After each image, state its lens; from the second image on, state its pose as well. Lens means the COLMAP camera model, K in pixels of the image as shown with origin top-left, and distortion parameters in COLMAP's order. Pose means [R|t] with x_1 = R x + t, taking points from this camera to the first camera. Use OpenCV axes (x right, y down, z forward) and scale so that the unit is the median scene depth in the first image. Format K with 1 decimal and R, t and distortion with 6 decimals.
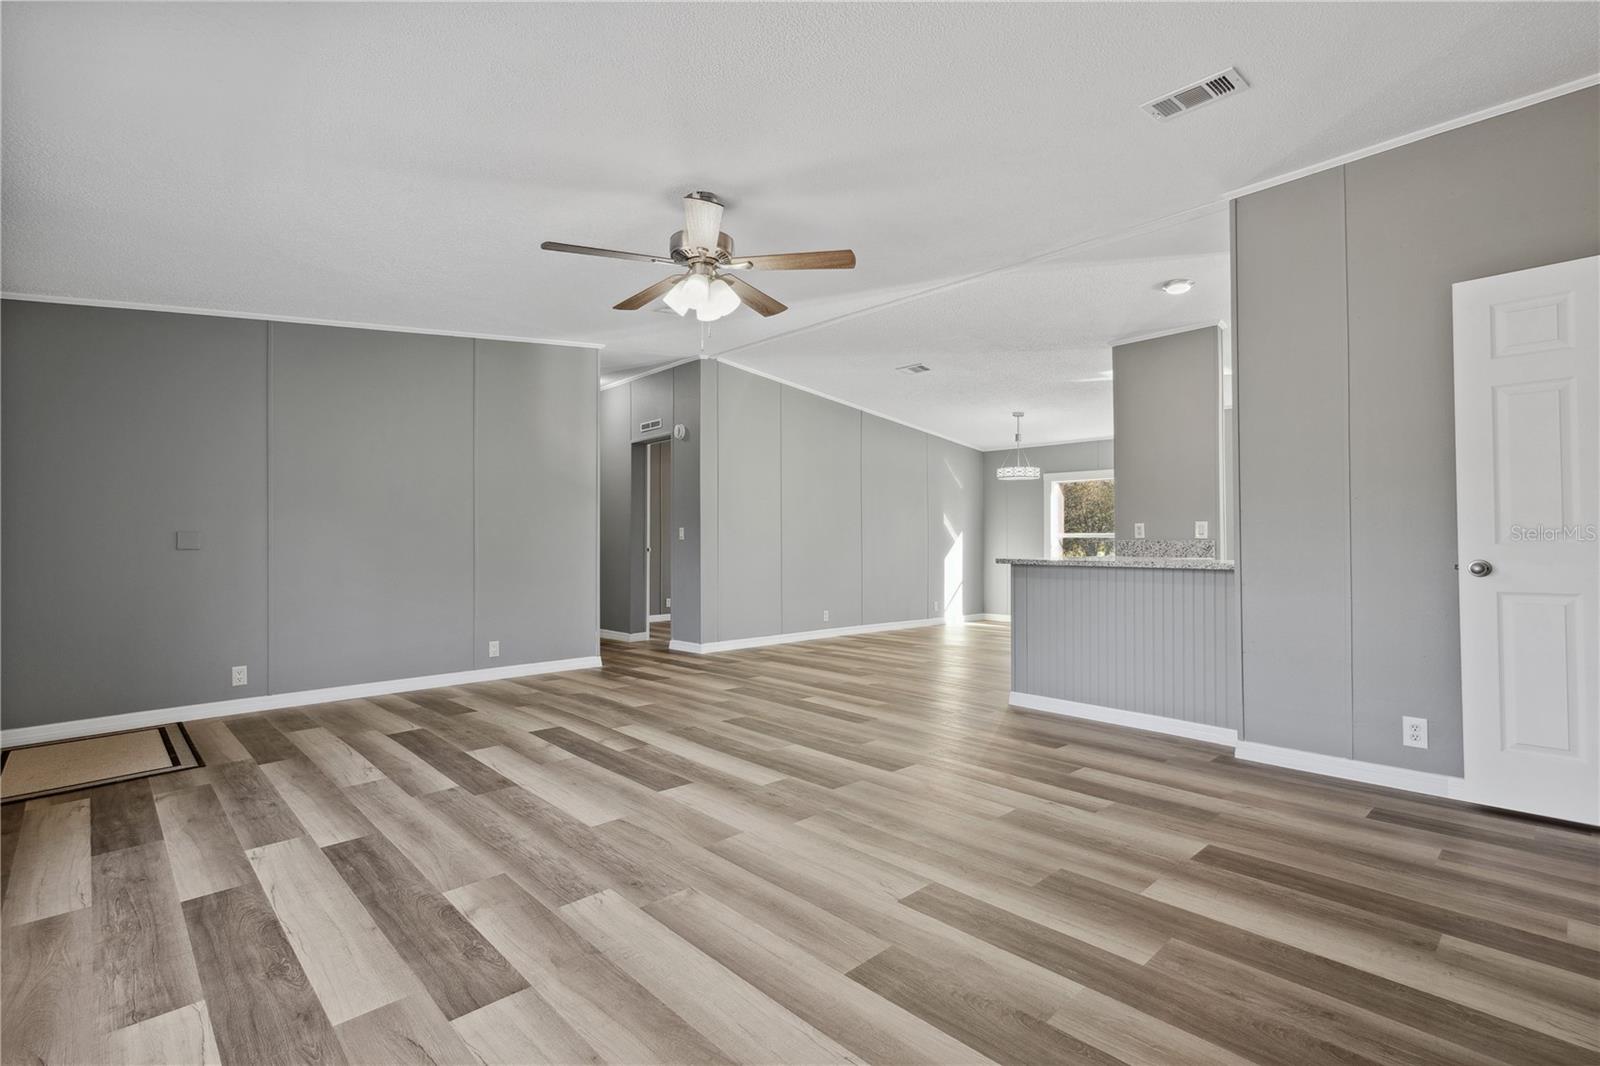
lens RADIAL K [[737.8, 0, 800.0], [0, 737.8, 533.0], [0, 0, 1]] dist [-0.001810, 0.009882]
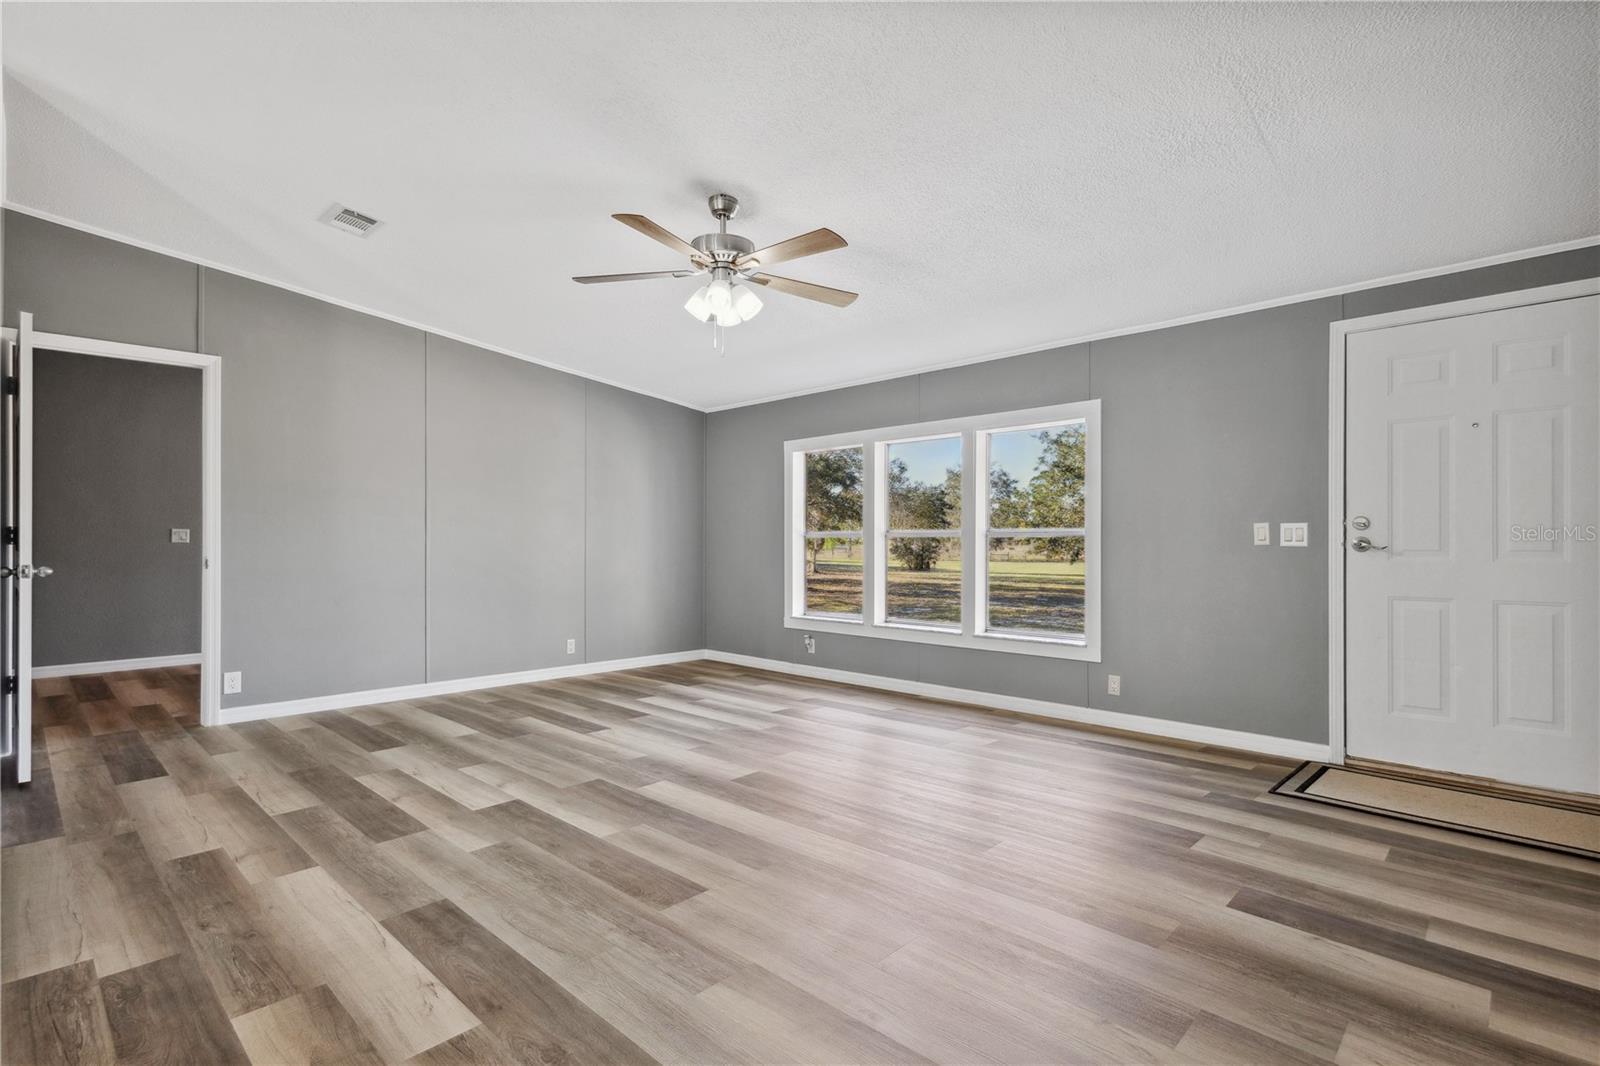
lens RADIAL K [[753.0, 0, 806.9], [0, 753.0, 555.4], [0, 0, 1]] dist [0.011248, -0.000642]
pose [[-0.998752, 0.001333, -0.049926, -0.225543], [0.001247, 0.999998, 0.001762, 0.021903], [0.049929, 0.001697, -0.998751, 2.332396]]
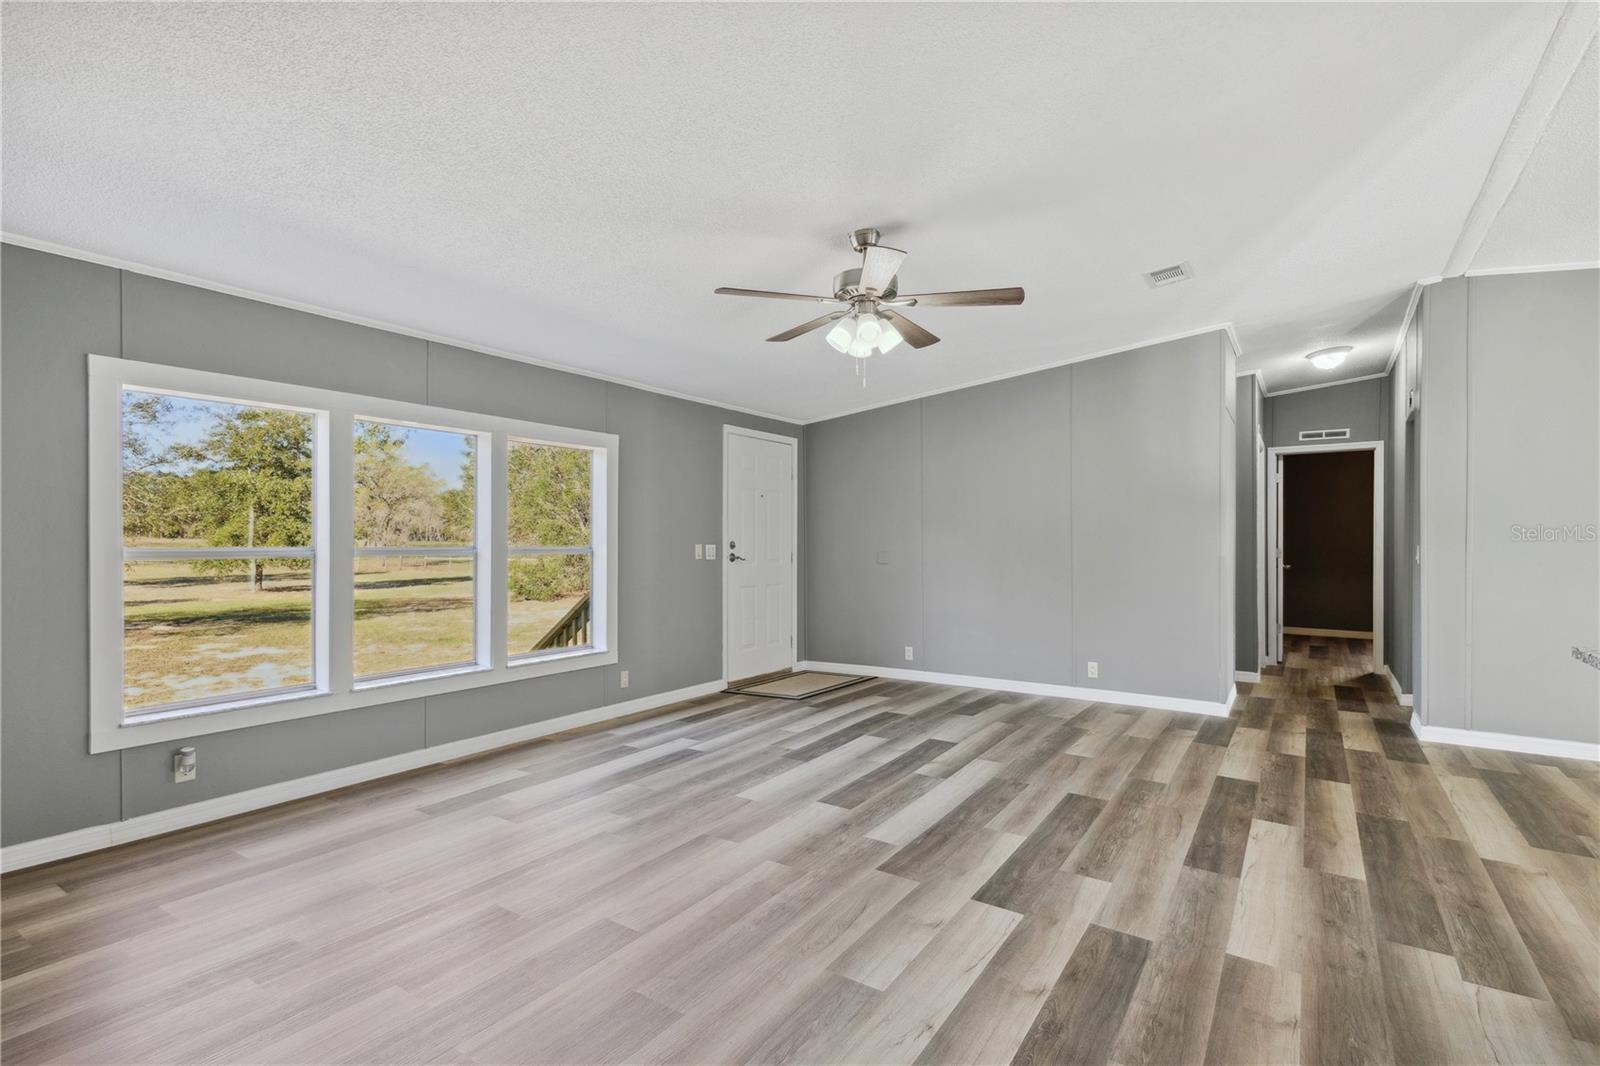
lens RADIAL K [[753.0, 0, 806.9], [0, 753.0, 555.4], [0, 0, 1]] dist [0.011248, -0.000642]
pose [[0.216348, 0.021438, -0.976081, 0.983656], [0.008857, 0.999675, 0.023919, -0.051737], [0.976276, -0.013820, 0.216088, 0.807572]]
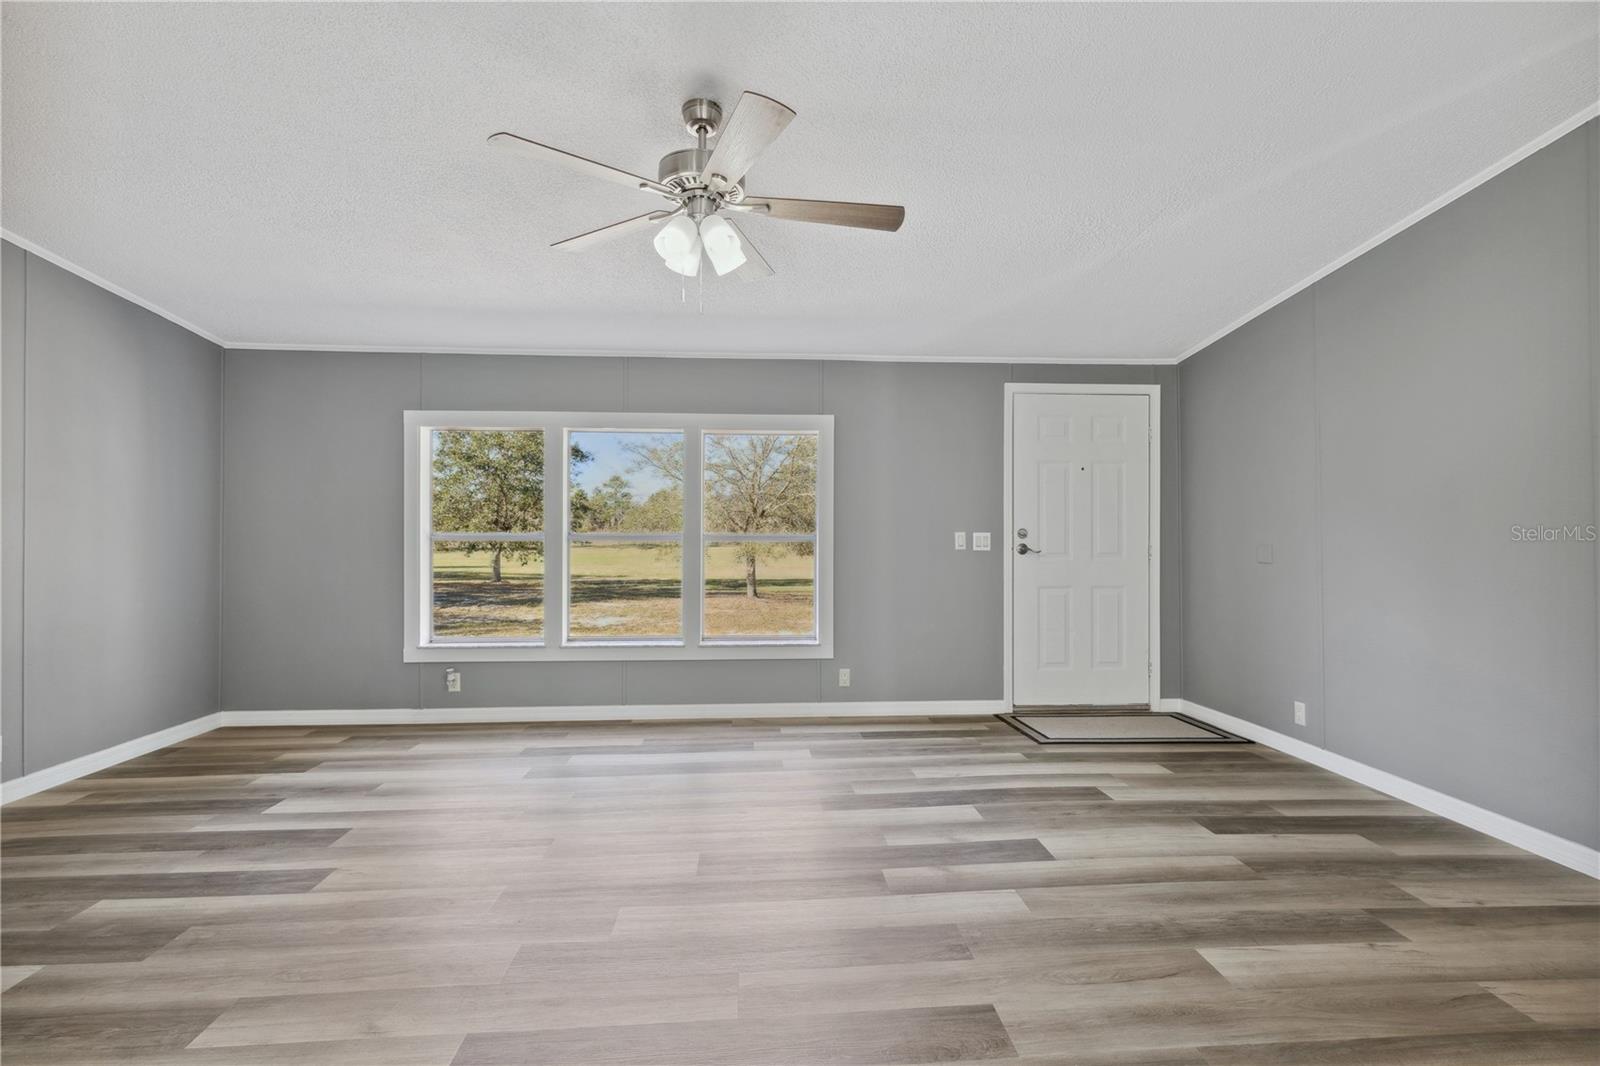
lens RADIAL K [[748.7, 0, 798.8], [0, 748.7, 540.3], [0, 0, 1]] dist [0.007819, -0.001232]
pose [[-0.641594, 0.007633, -0.767007, 0.446408], [0.009859, 0.999950, 0.001704, -0.022263], [0.766981, -0.006468, -0.641637, 1.803600]]
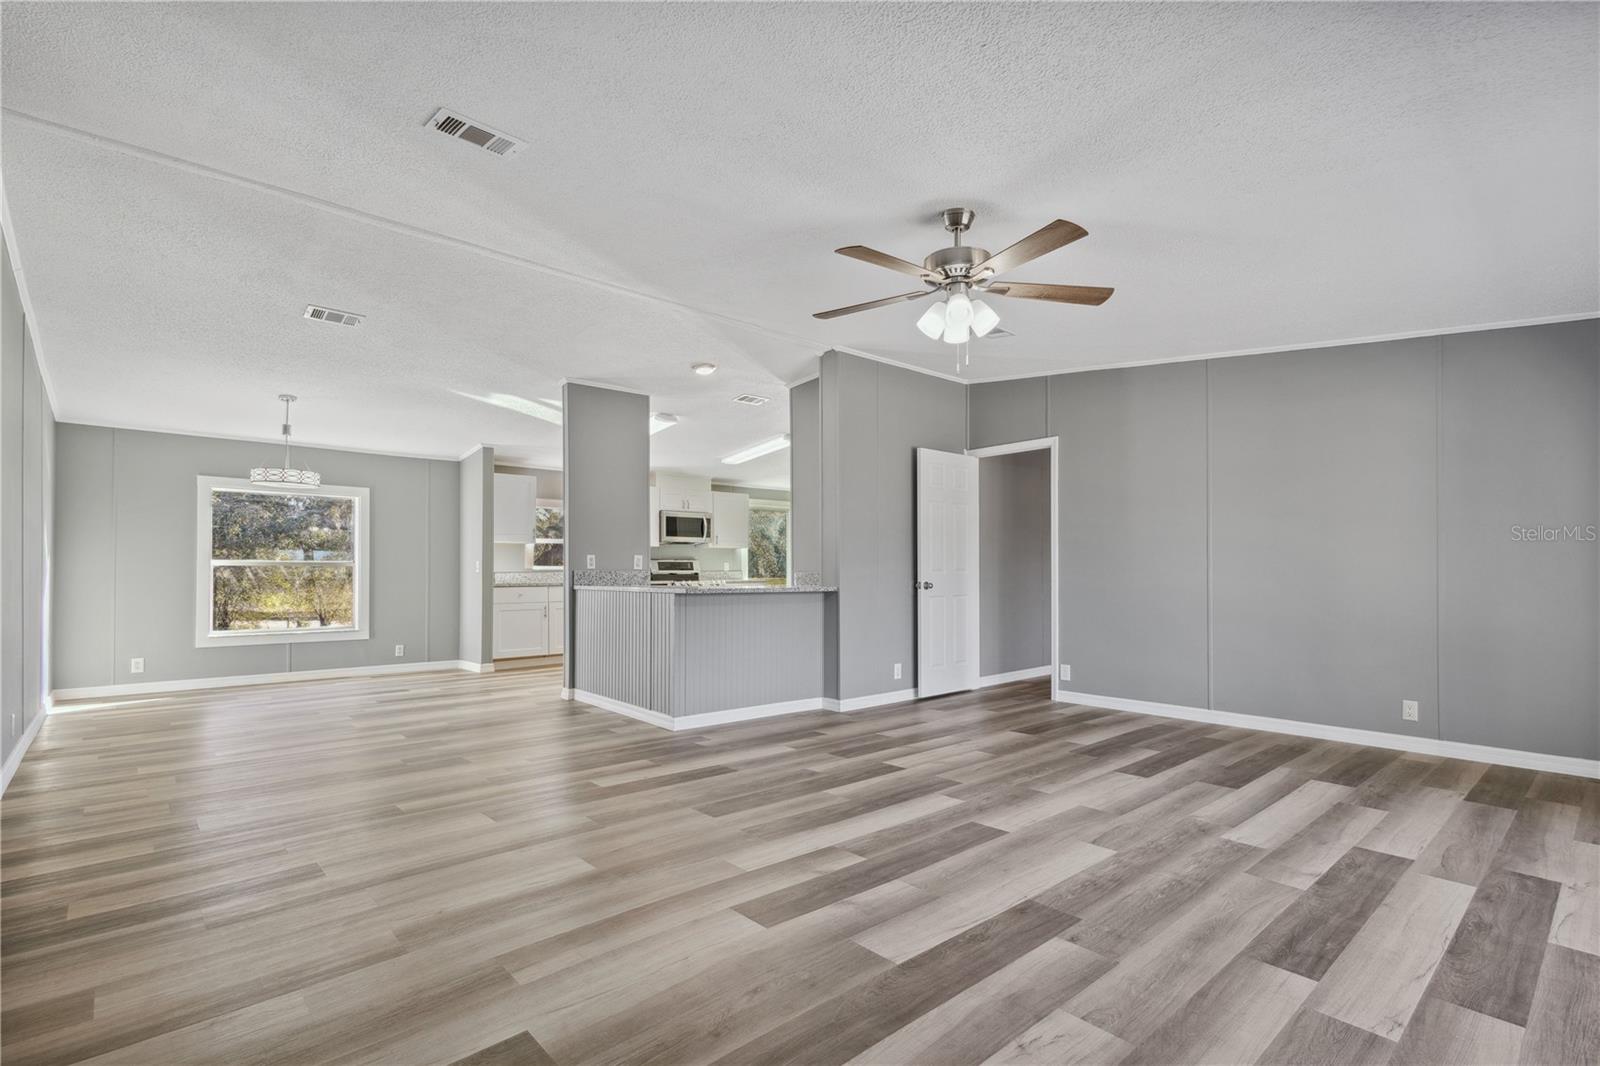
lens RADIAL K [[753.0, 0, 806.9], [0, 753.0, 555.4], [0, 0, 1]] dist [0.011248, -0.000642]
pose [[0.025320, 0.022272, 0.999431, -1.291851], [-0.013569, 0.999667, -0.021933, 0.015750], [-0.999587, -0.013005, 0.025614, 1.349127]]
